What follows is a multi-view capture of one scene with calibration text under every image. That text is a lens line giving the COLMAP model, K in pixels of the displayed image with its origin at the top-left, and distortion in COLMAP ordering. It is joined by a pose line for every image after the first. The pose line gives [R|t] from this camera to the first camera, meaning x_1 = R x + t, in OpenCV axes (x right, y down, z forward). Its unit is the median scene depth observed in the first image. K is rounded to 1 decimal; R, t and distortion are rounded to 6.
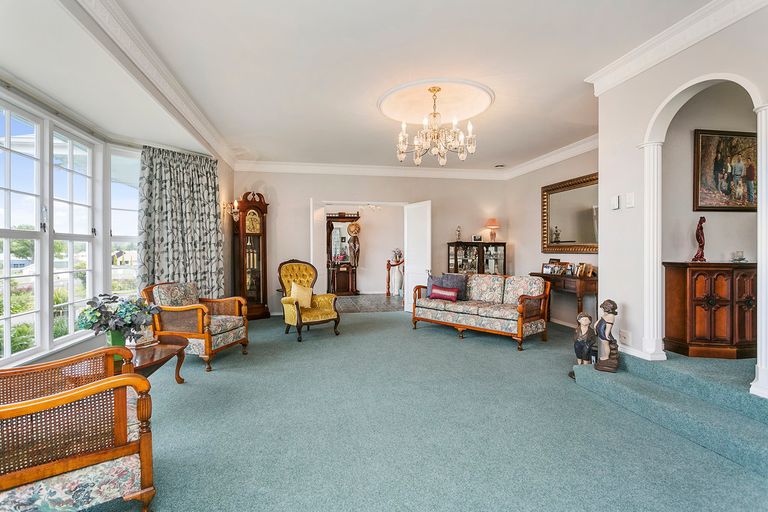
lens RADIAL K [[384.7, 0, 384.0], [0, 384.7, 256.0], [0, 0, 1]] dist [-0.004619, 0.000286]
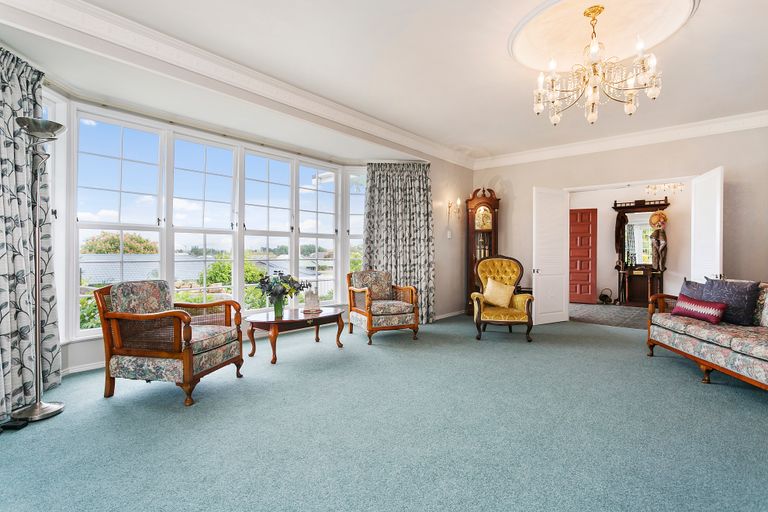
lens RADIAL K [[394.8, 0, 384.0], [0, 394.8, 256.0], [0, 0, 1]] dist [-0.002495, 0.000545]
pose [[0.618104, 0.007283, -0.786063, 0.390158], [-0.016270, 0.999861, -0.003530, 0.022159], [0.785928, 0.014971, 0.618137, 0.206698]]
